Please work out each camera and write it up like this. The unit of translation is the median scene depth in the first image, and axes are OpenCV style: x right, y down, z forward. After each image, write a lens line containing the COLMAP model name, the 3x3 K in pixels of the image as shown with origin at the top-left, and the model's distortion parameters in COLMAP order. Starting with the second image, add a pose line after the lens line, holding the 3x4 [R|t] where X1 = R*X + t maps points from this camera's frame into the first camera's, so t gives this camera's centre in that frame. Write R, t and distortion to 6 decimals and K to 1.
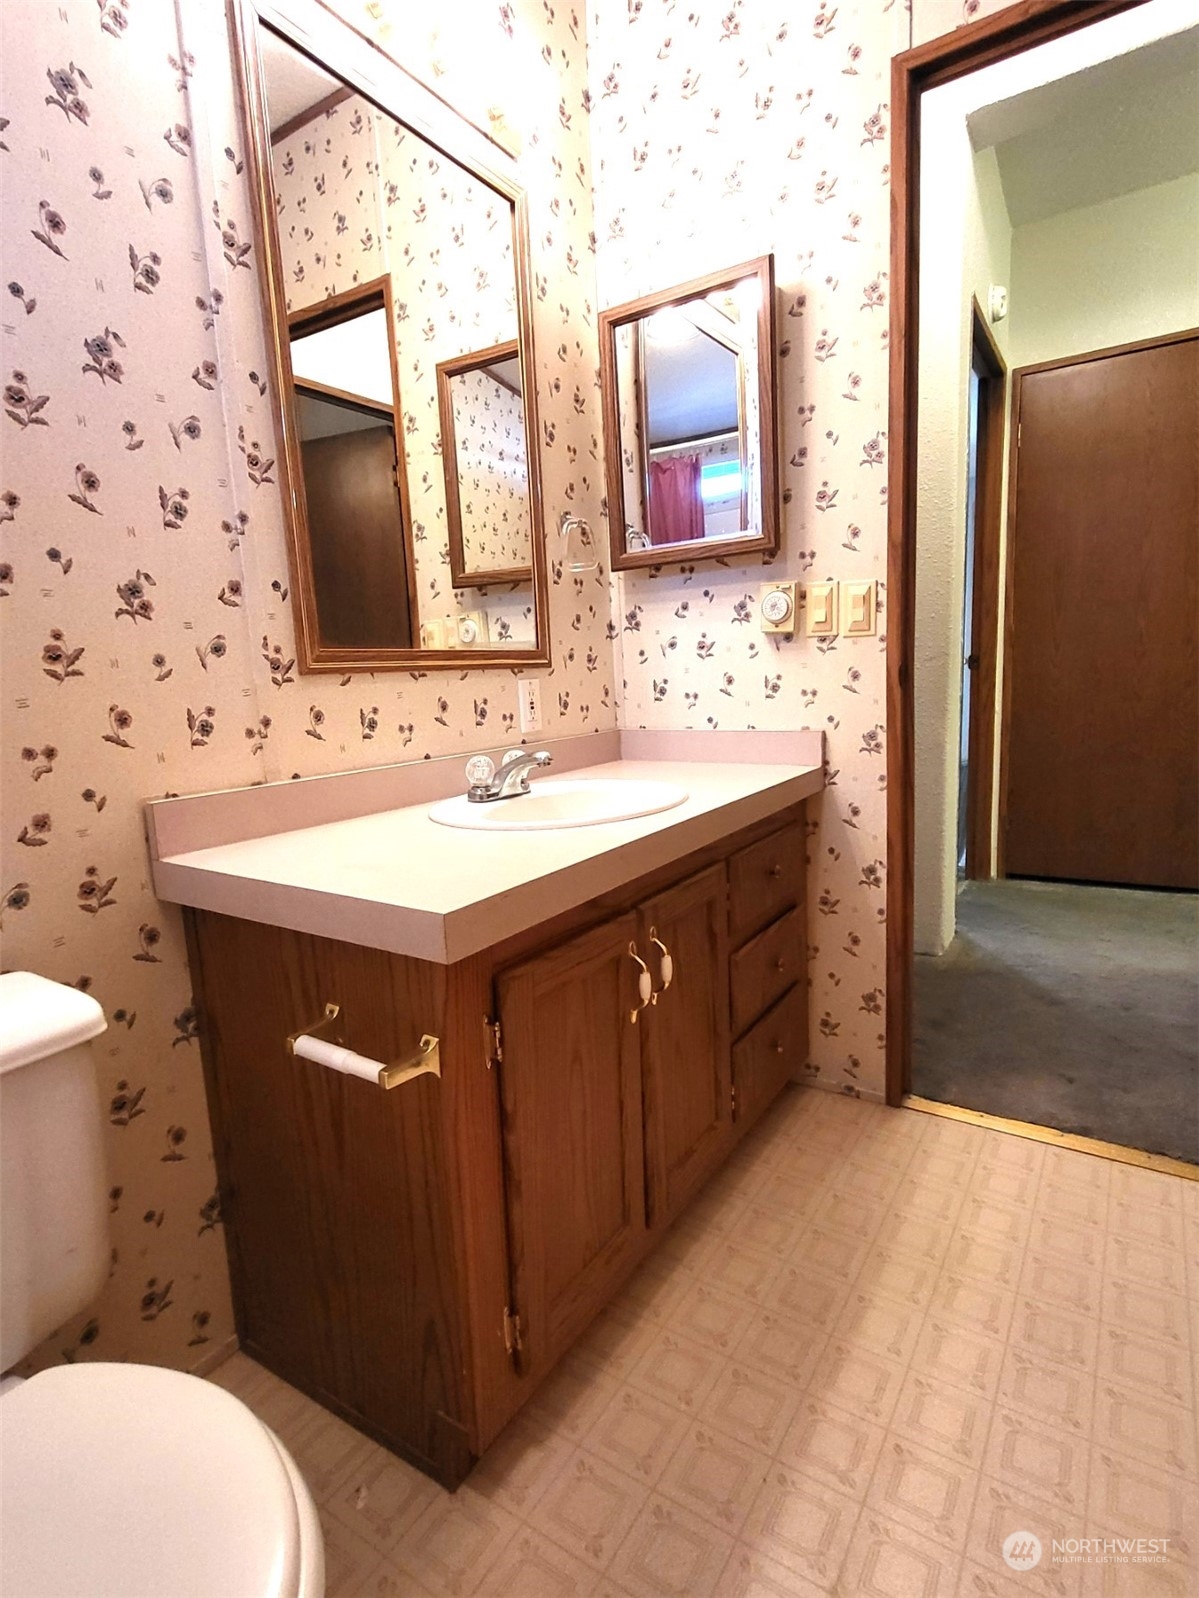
lens RADIAL K [[804.8, 0, 615.5], [0, 804.8, 804.5], [0, 0, 1]] dist [0.002610, -0.000283]
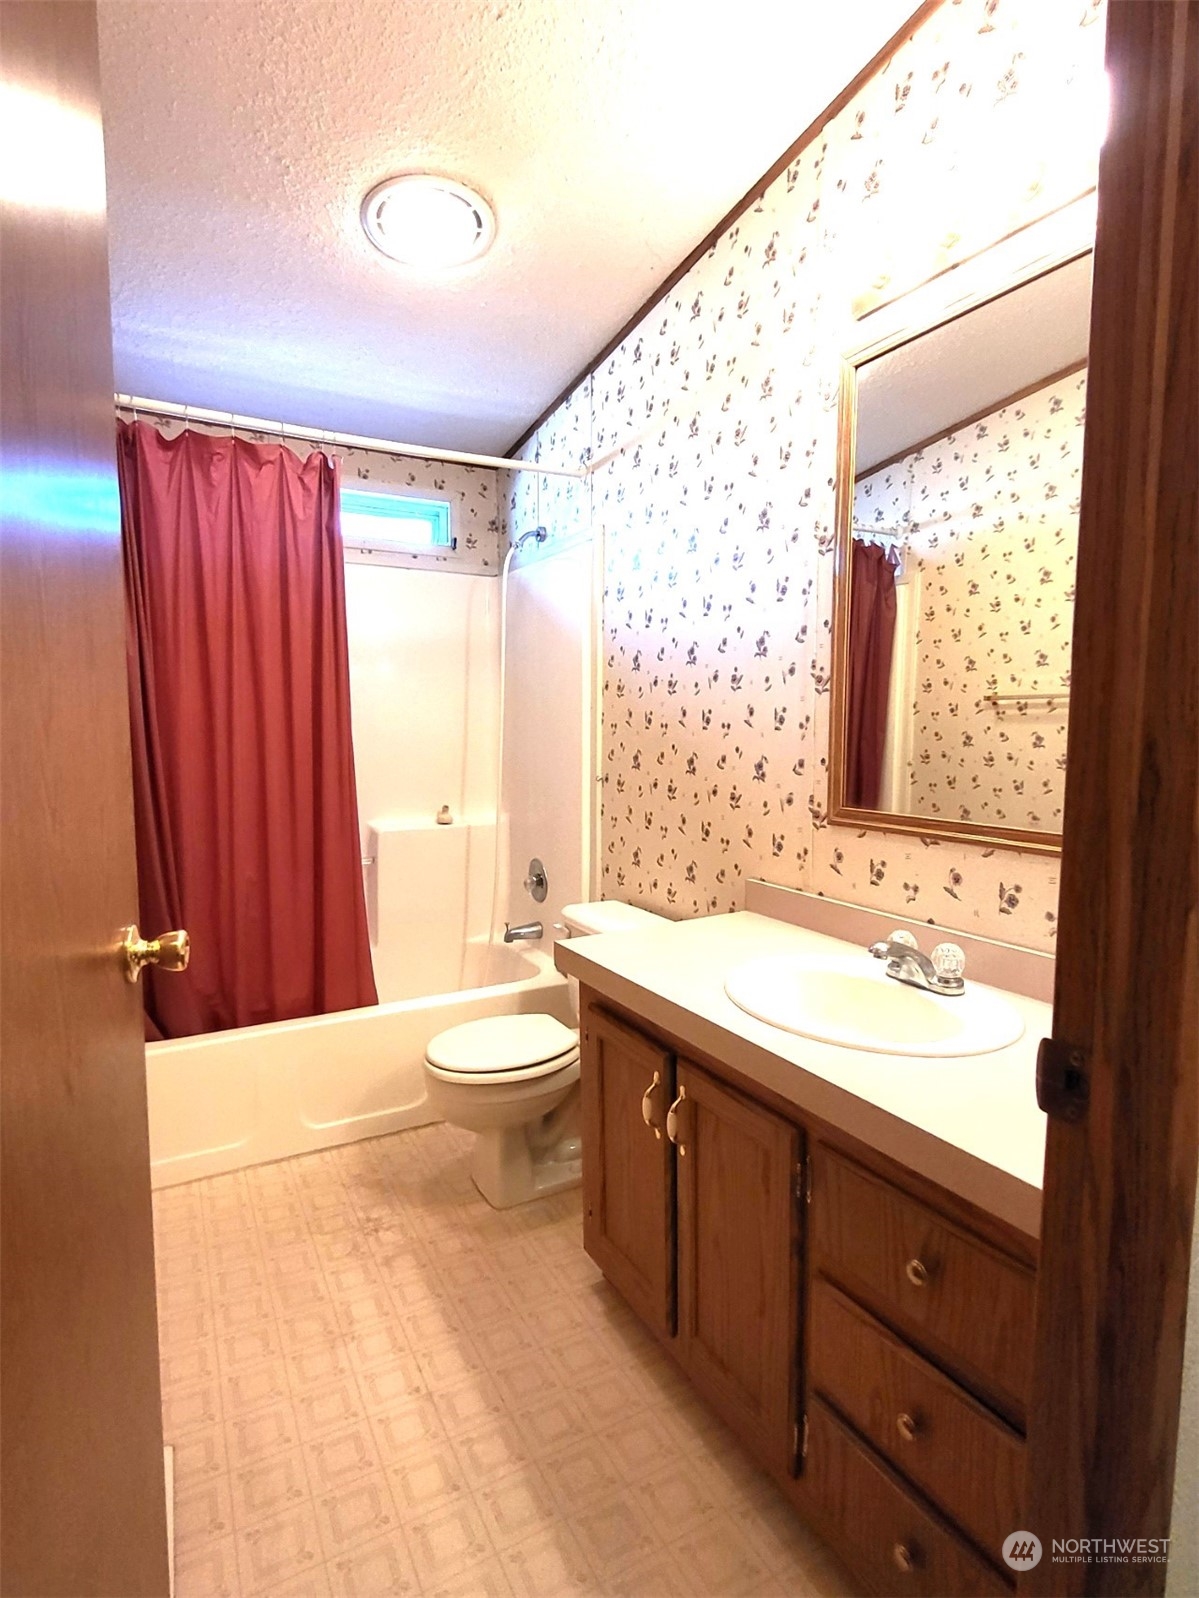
lens RADIAL K [[804.8, 0, 610.8], [0, 804.8, 802.2], [0, 0, 1]] dist [0.002610, -0.000283]
pose [[-0.458501, 0.132825, -0.878712, 1.014968], [-0.119398, 0.970596, 0.209015, -0.454683], [0.880637, 0.200750, -0.429160, 1.293617]]
